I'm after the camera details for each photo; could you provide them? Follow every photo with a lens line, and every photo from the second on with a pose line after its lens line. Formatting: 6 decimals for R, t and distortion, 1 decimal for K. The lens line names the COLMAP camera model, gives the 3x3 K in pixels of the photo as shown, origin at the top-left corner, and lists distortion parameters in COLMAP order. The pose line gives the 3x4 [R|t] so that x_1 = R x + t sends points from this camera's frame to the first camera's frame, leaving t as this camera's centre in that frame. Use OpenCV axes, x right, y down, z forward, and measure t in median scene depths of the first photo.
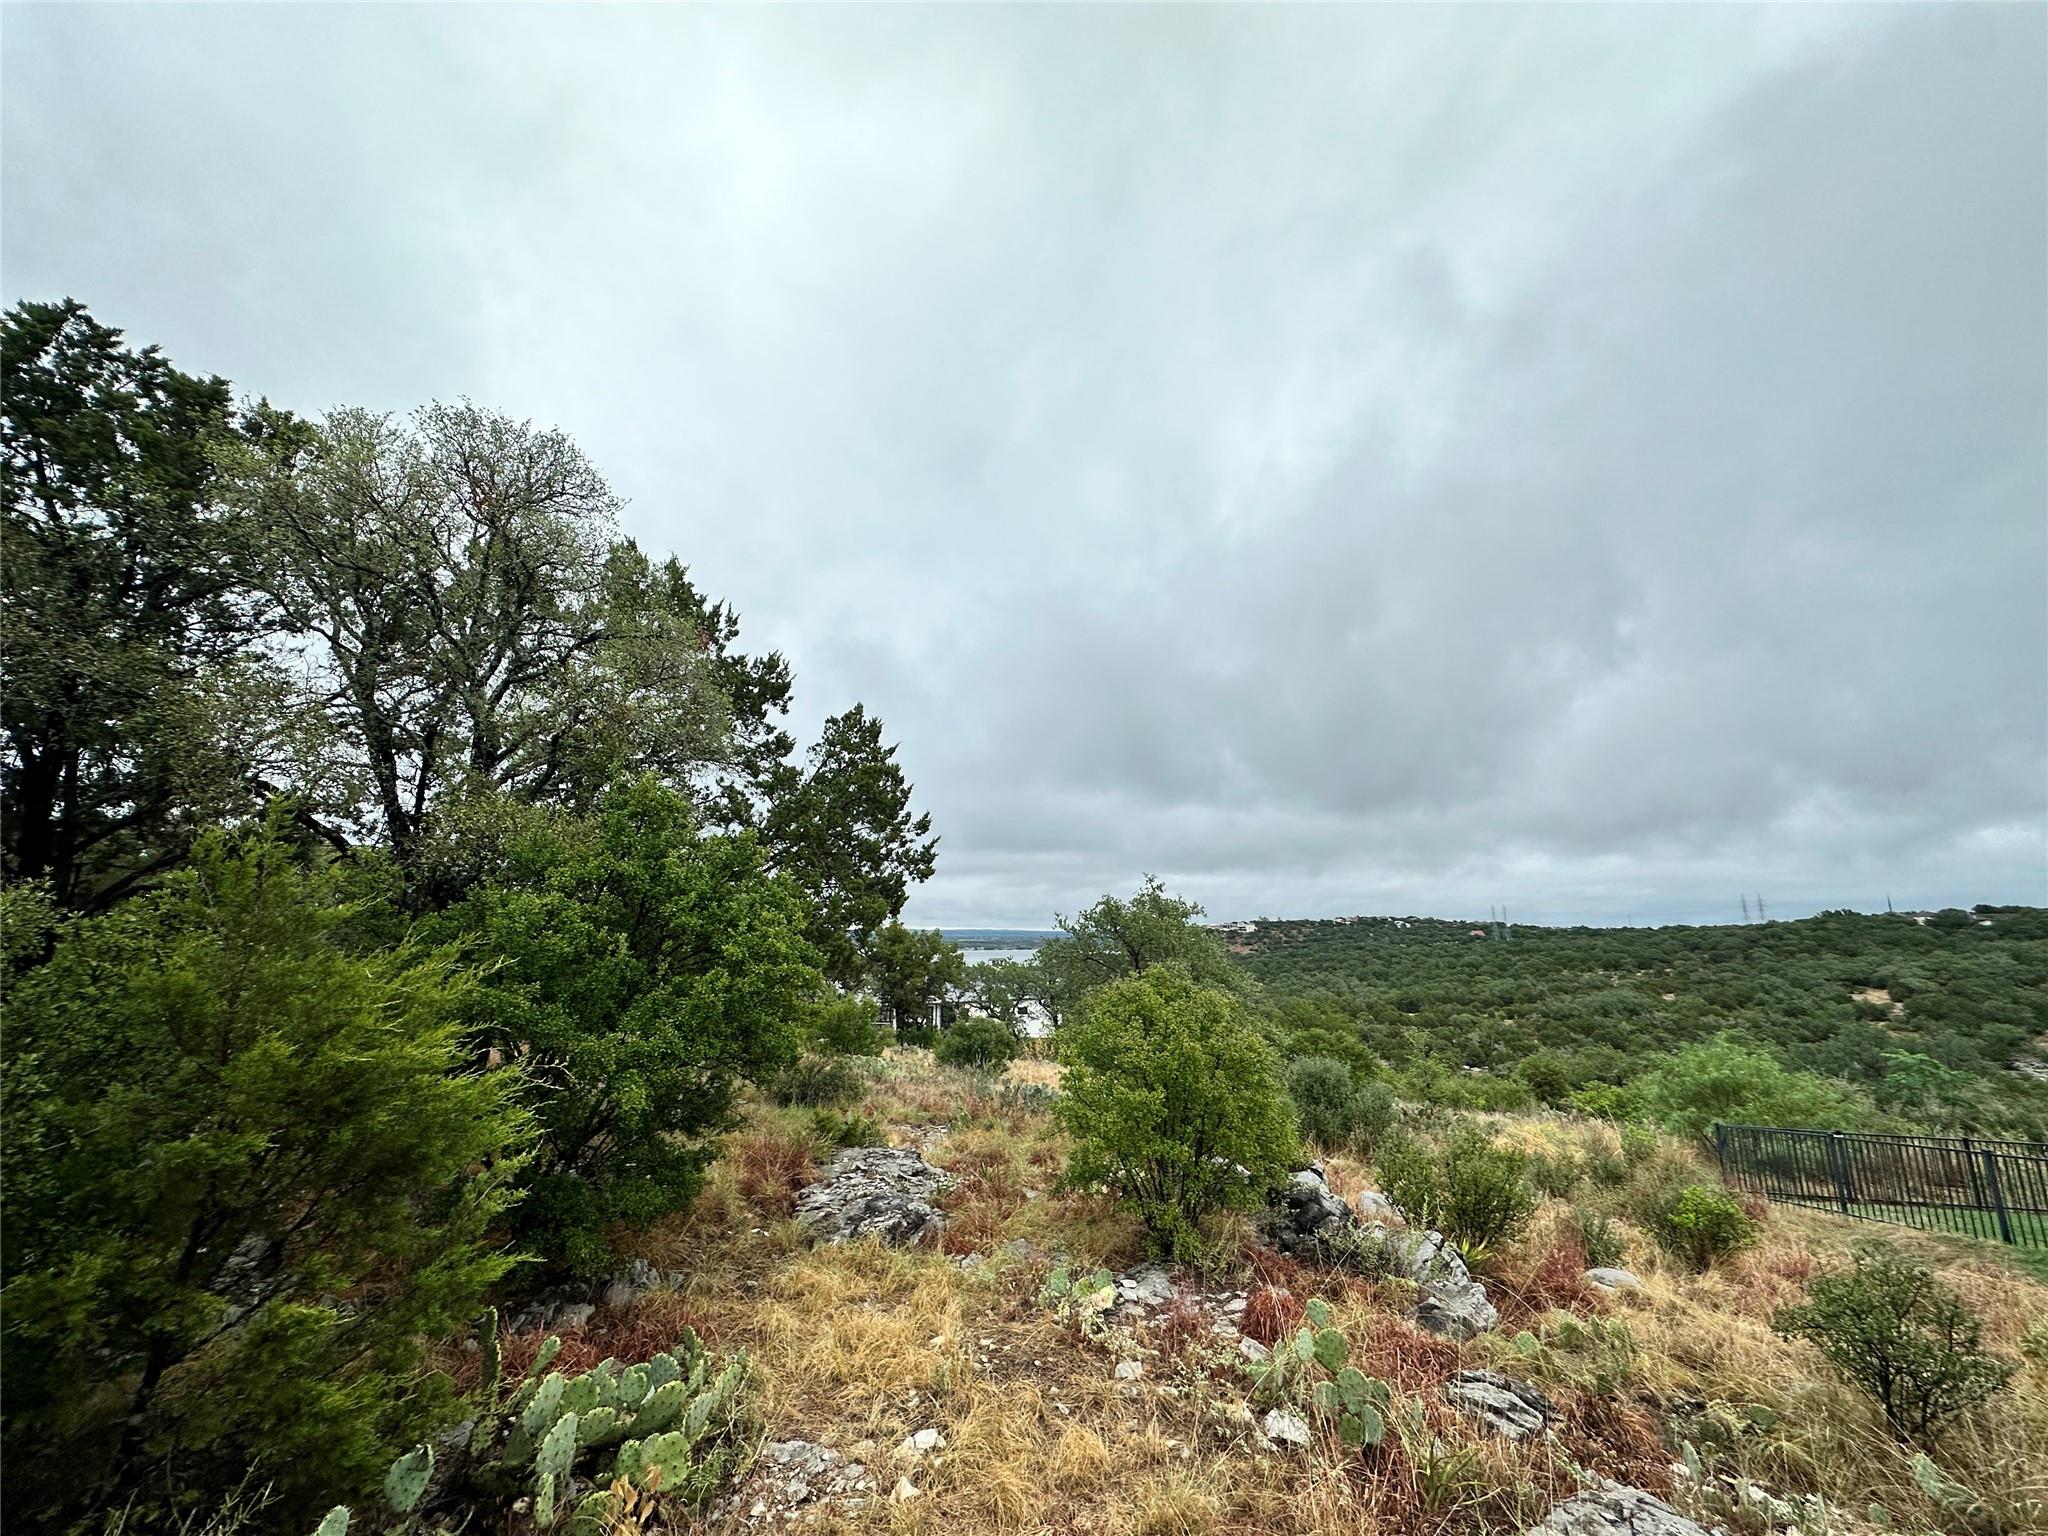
lens RADIAL K [[819.4, 0, 1022.3], [0, 819.4, 752.7], [0, 0, 1]] dist [-0.001071, 0.000445]
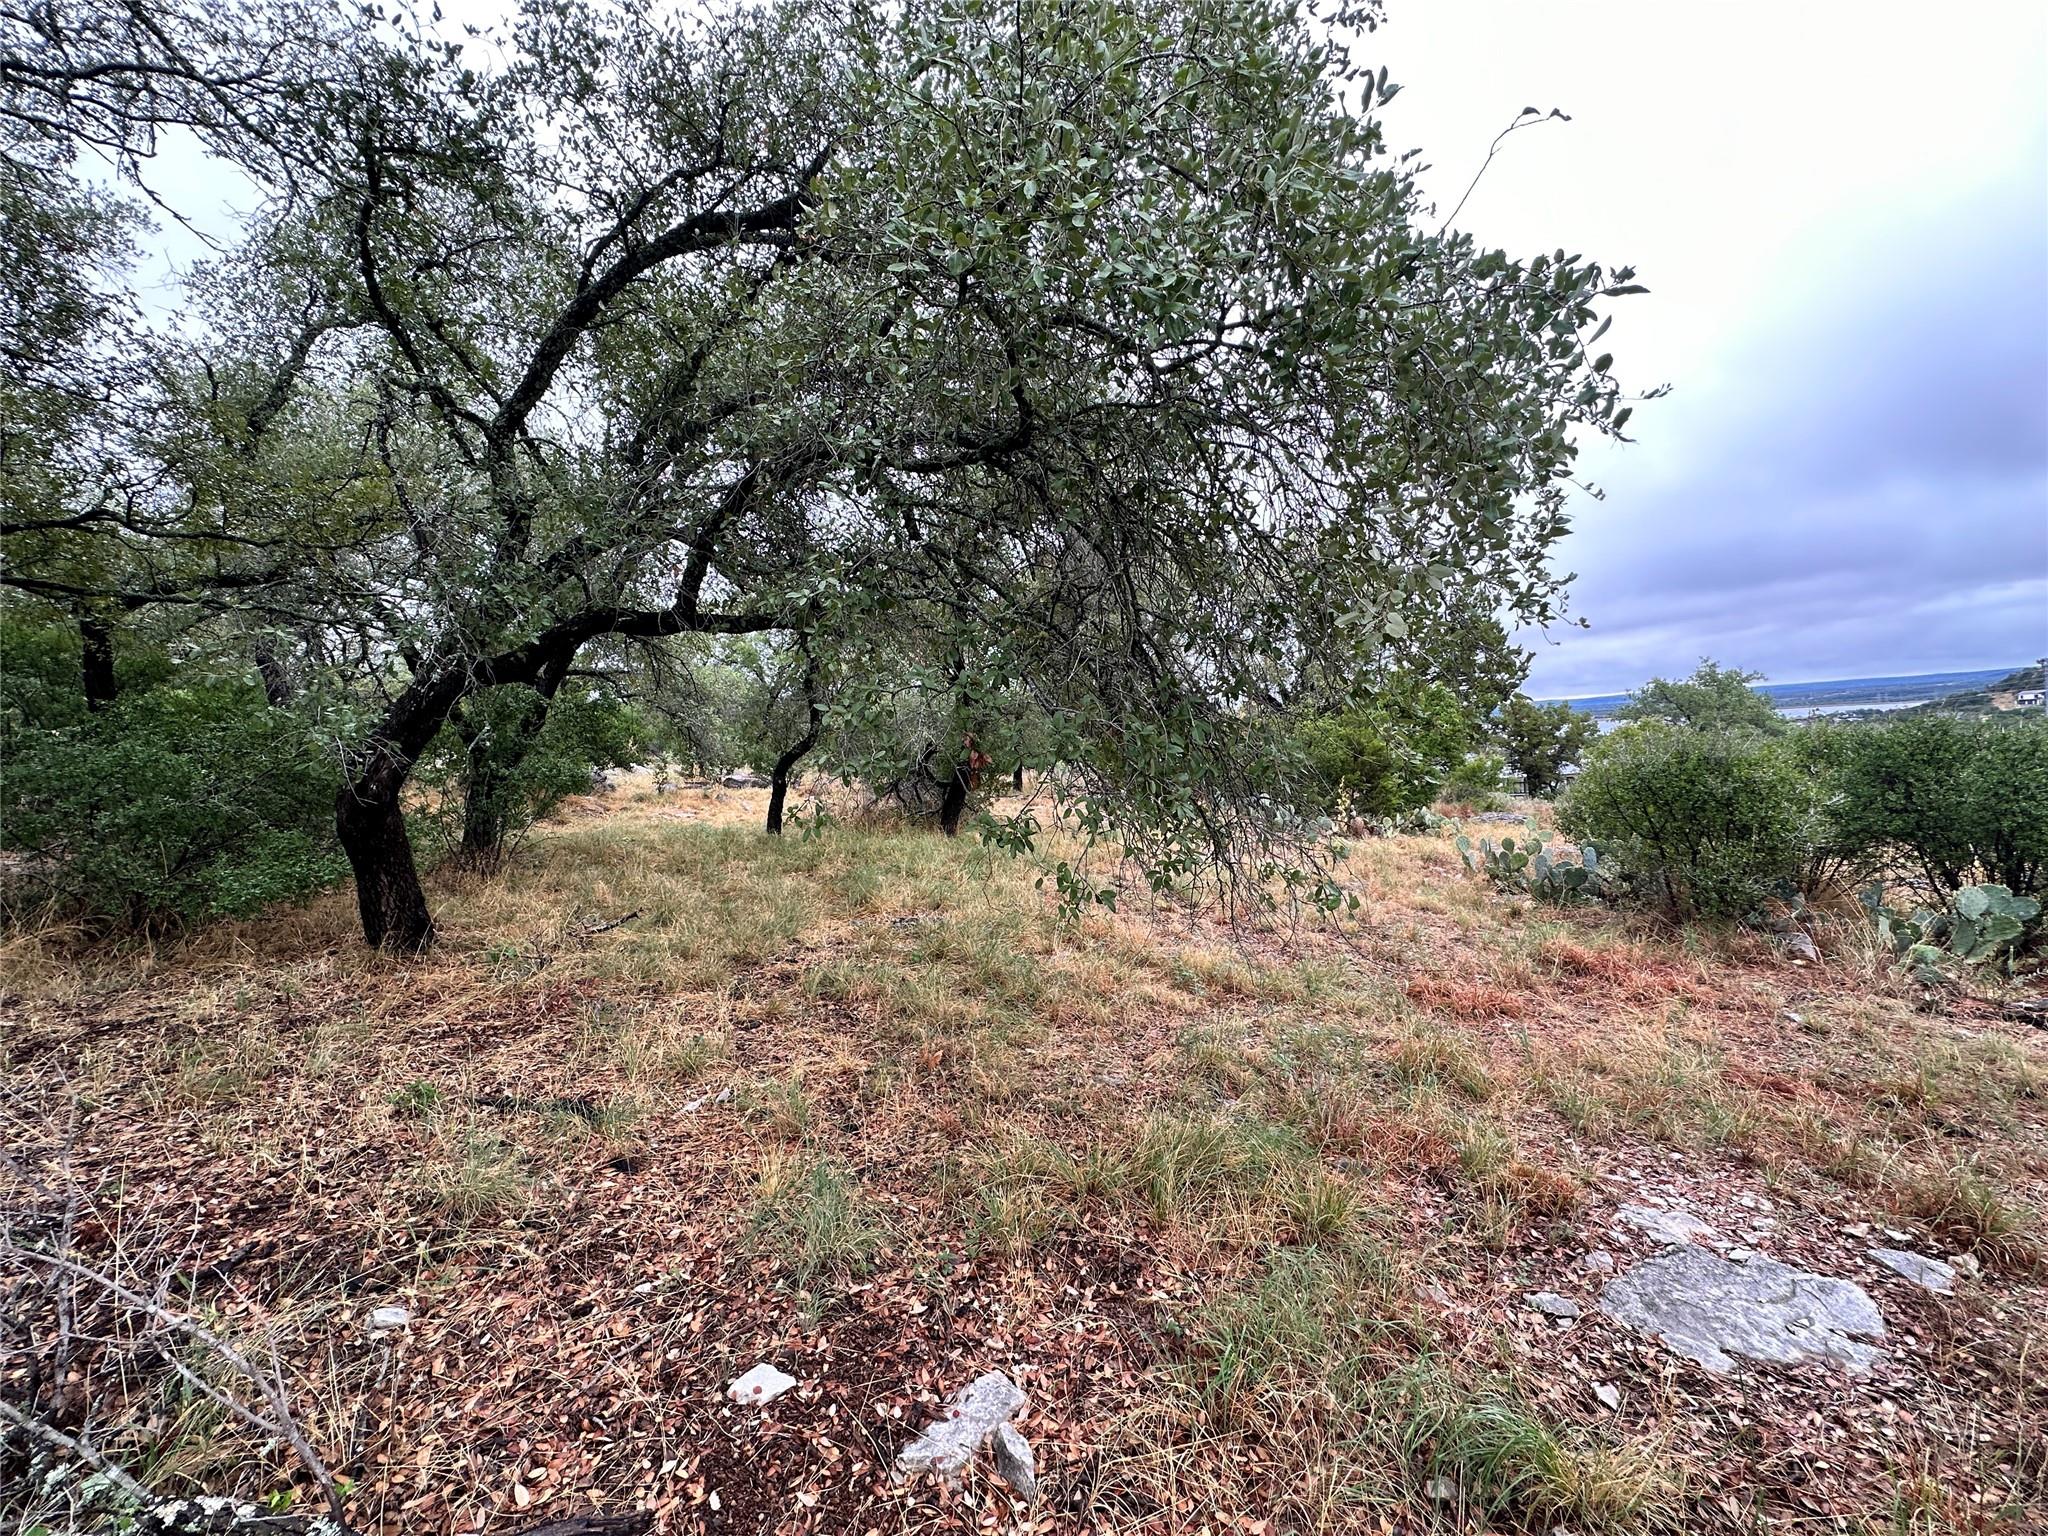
lens RADIAL K [[819.4, 0, 1029.4], [0, 819.4, 762.7], [0, 0, 1]] dist [-0.001071, 0.000445]
pose [[0.765314, -0.037666, -0.642554, 0.045061], [0.206726, 0.959781, 0.189959, -0.052918], [0.609557, -0.278211, 0.742320, -0.231984]]
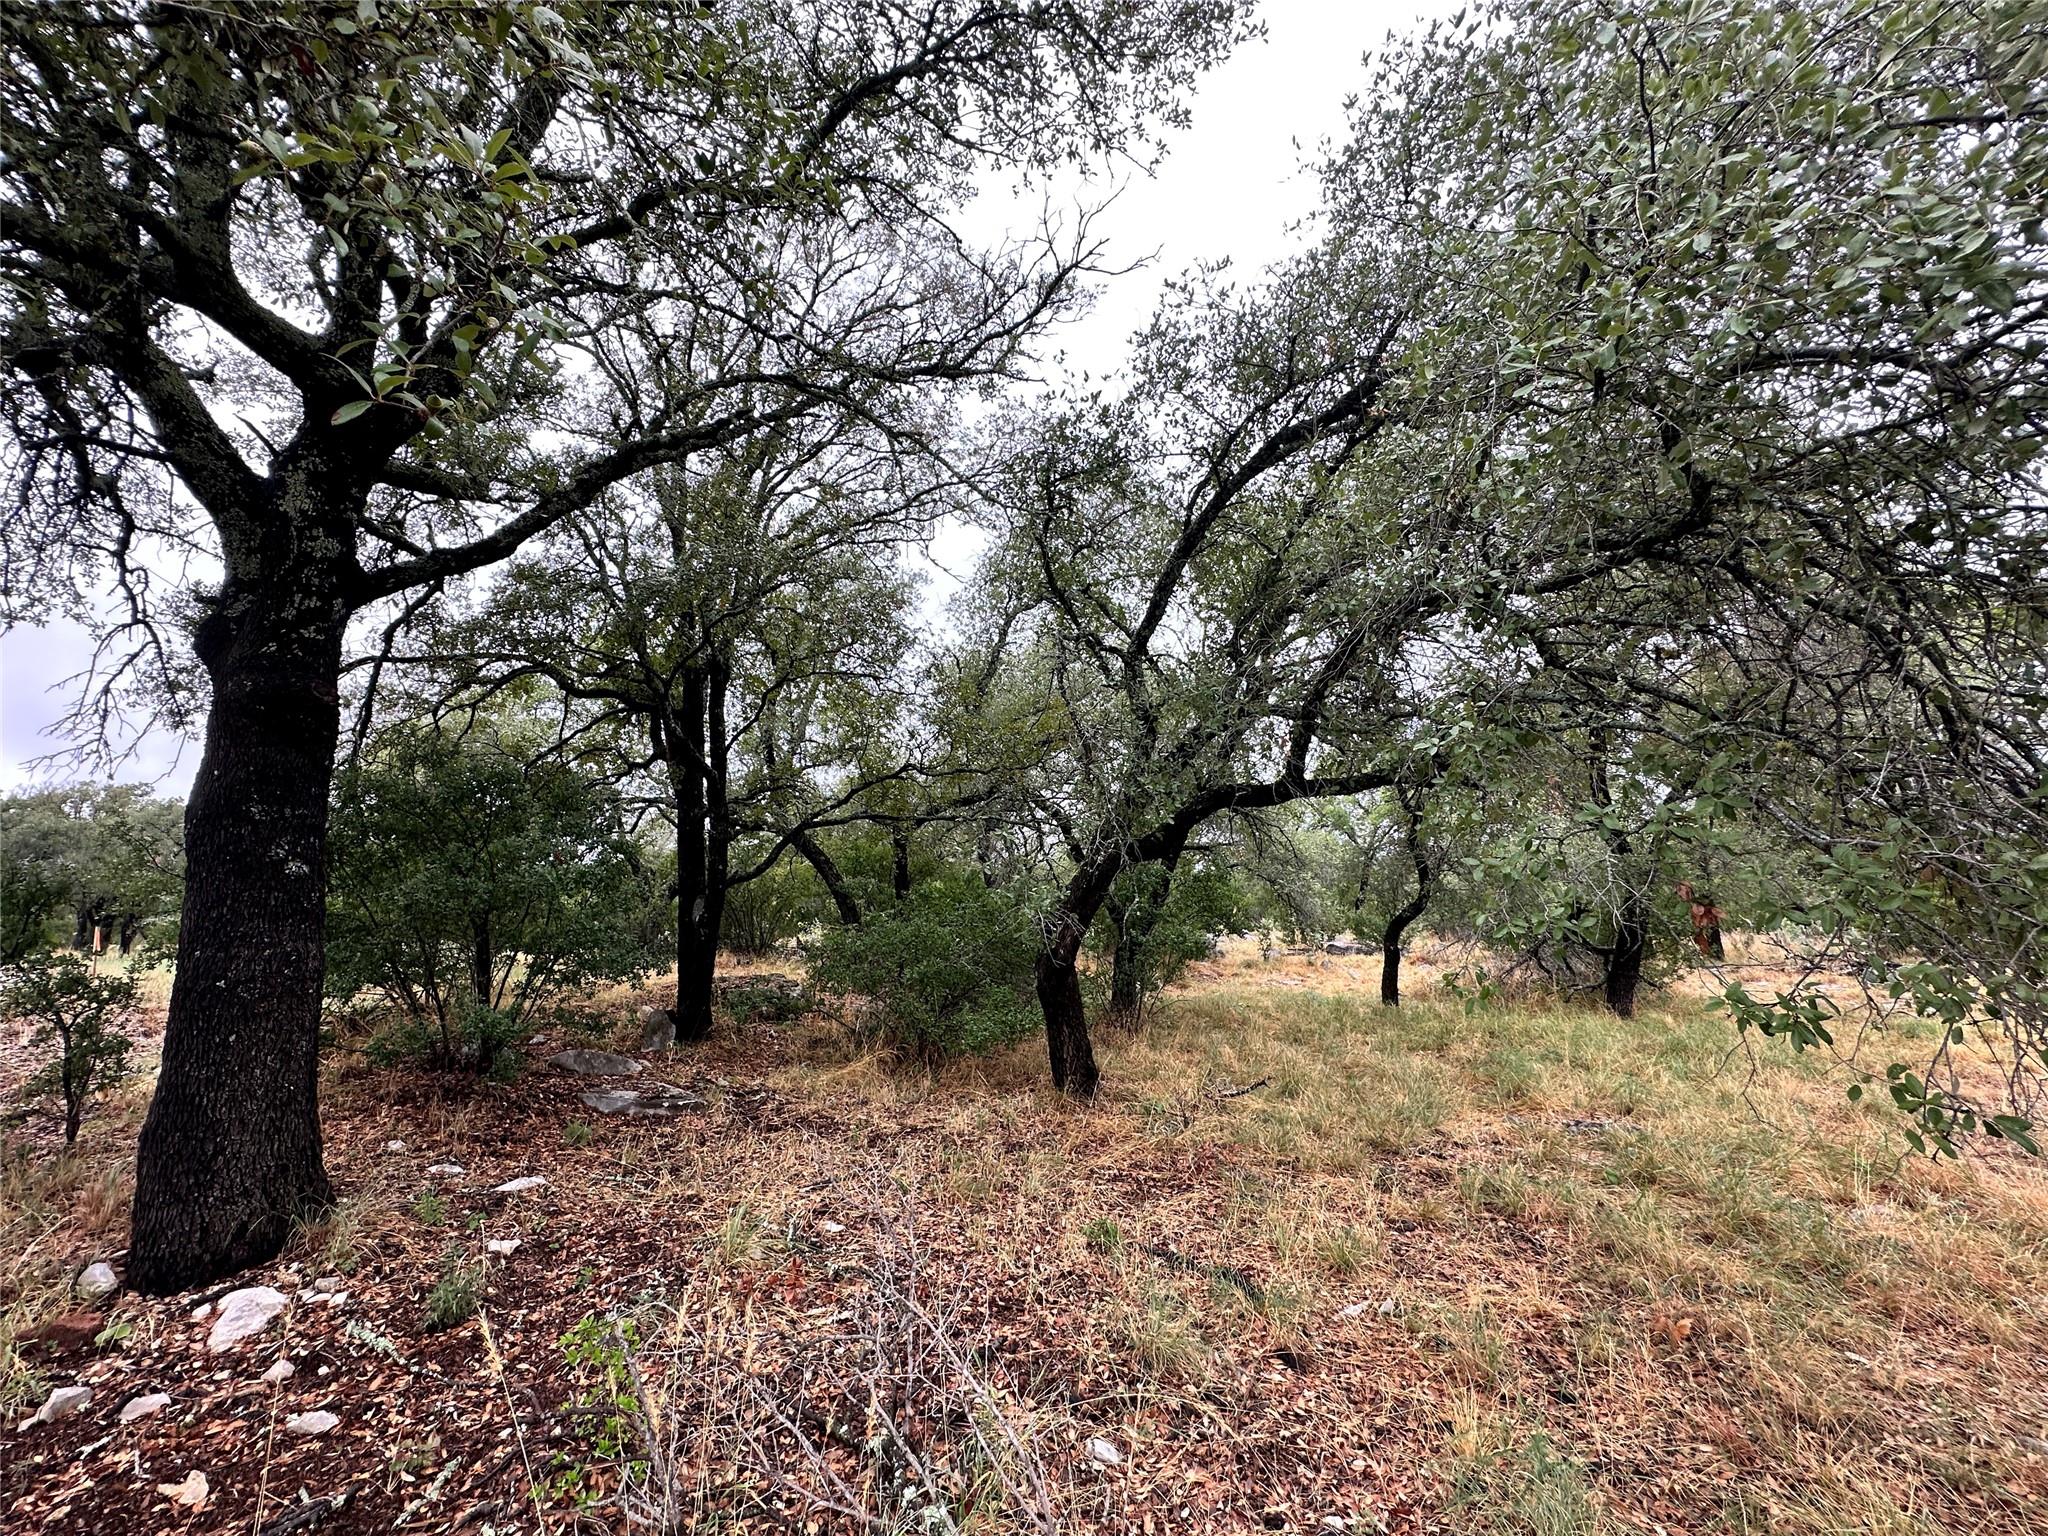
lens RADIAL K [[819.4, 0, 1025.4], [0, 819.4, 762.6], [0, 0, 1]] dist [-0.001071, 0.000445]
pose [[0.176090, -0.239833, -0.954711, 0.042678], [0.293835, 0.938456, -0.181554, -0.053849], [0.939496, -0.248557, 0.235724, -0.235981]]
